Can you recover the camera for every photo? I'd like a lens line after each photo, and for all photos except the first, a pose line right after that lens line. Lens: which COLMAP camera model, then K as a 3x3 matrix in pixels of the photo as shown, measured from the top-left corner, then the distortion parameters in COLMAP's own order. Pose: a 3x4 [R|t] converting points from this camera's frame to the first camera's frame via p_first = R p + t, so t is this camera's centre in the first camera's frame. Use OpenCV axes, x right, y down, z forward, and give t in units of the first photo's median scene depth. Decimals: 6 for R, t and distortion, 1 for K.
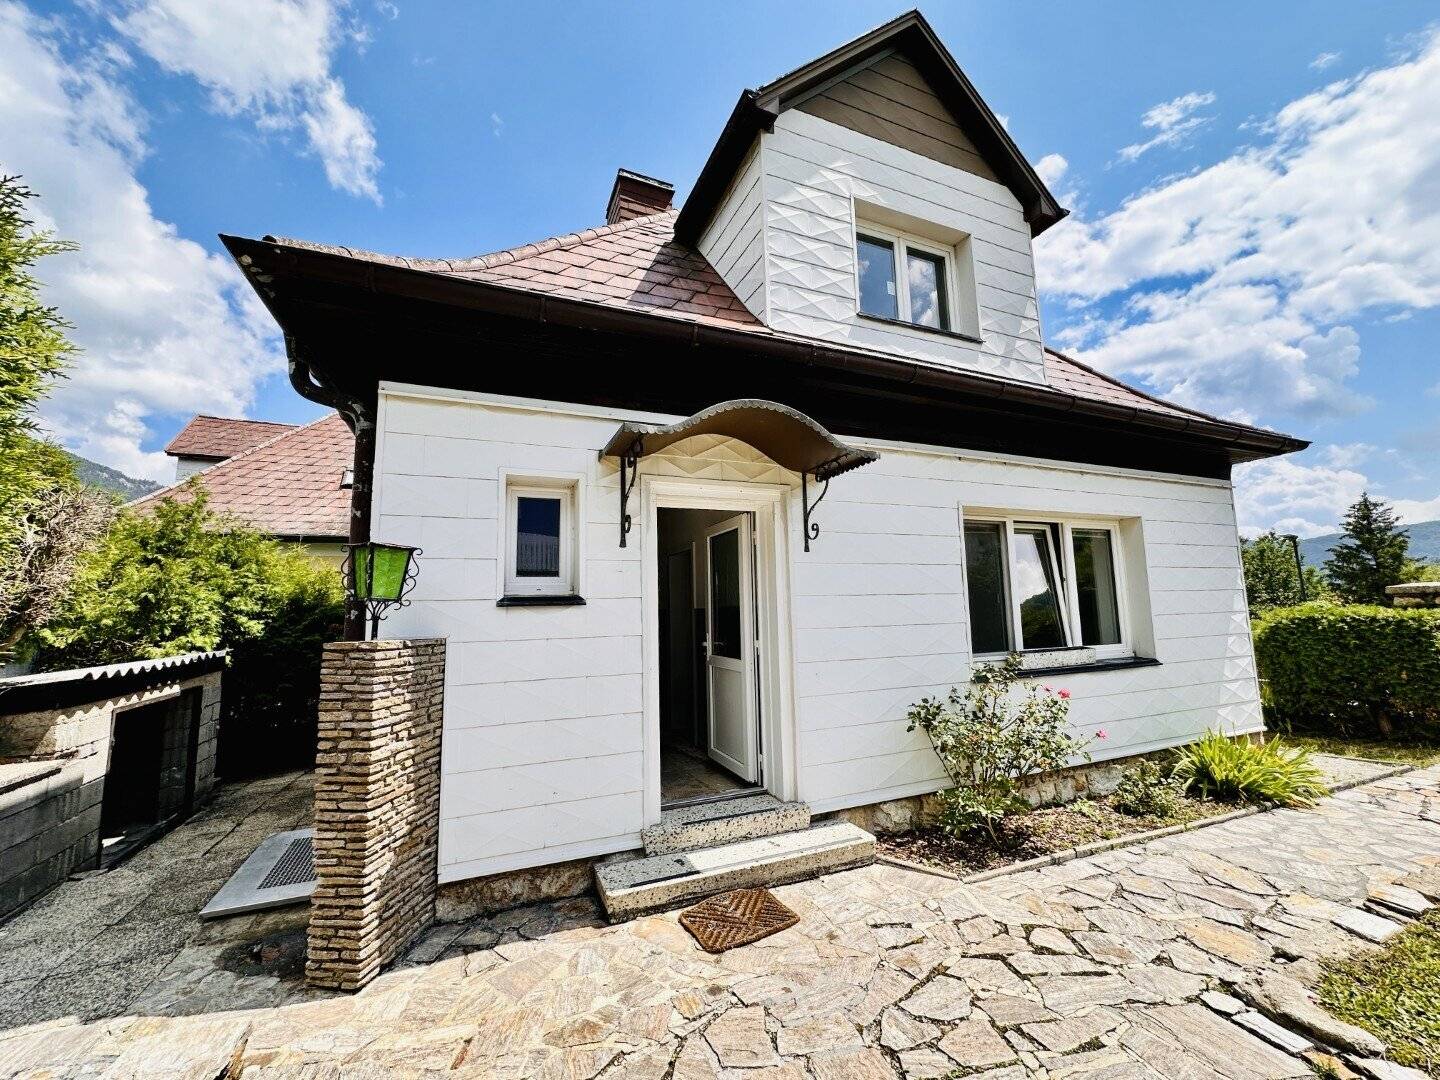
lens RADIAL K [[572.9, 0, 720.0], [0, 572.9, 540.0], [0, 0, 1]] dist [-0.000095, 0.000207]
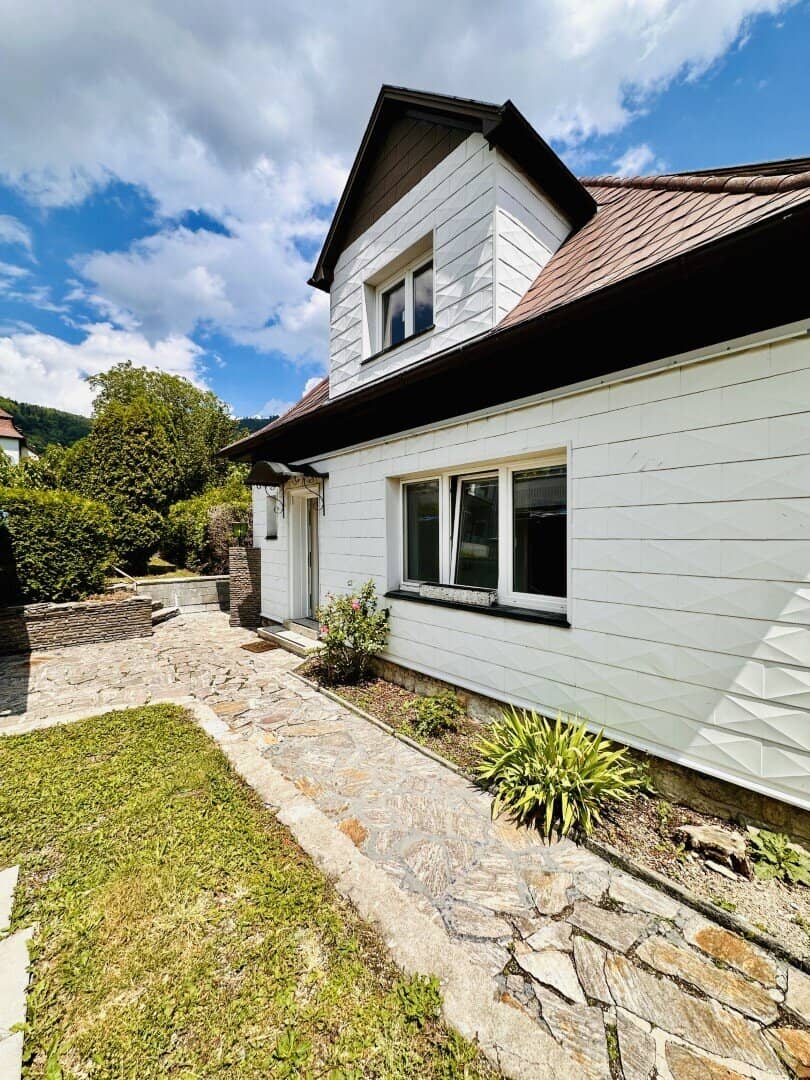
lens RADIAL K [[429.7, 0, 405.0], [0, 429.7, 540.0], [0, 0, 1]] dist [-0.000095, 0.000207]
pose [[0.304799, 0.030006, -0.951944, 1.745422], [0.105642, 0.992271, 0.065102, 0.040702], [0.946540, -0.120408, 0.299273, 0.832815]]
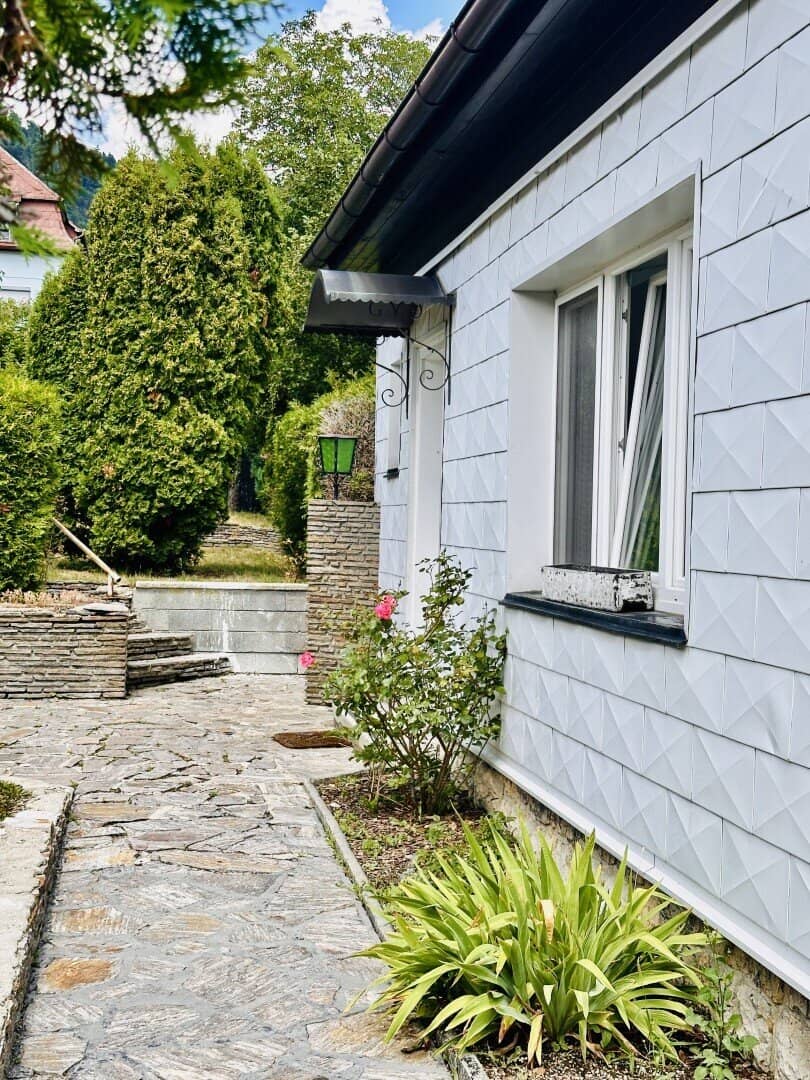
lens RADIAL K [[1496.3, 0, 405.0], [0, 1496.3, 540.0], [0, 0, 1]] dist [0.128882, -0.046277]
pose [[-0.225958, 0.024085, -0.973839, 2.152983], [0.088620, 0.996057, 0.004072, 0.183098], [0.970098, -0.085382, -0.227202, 1.376539]]
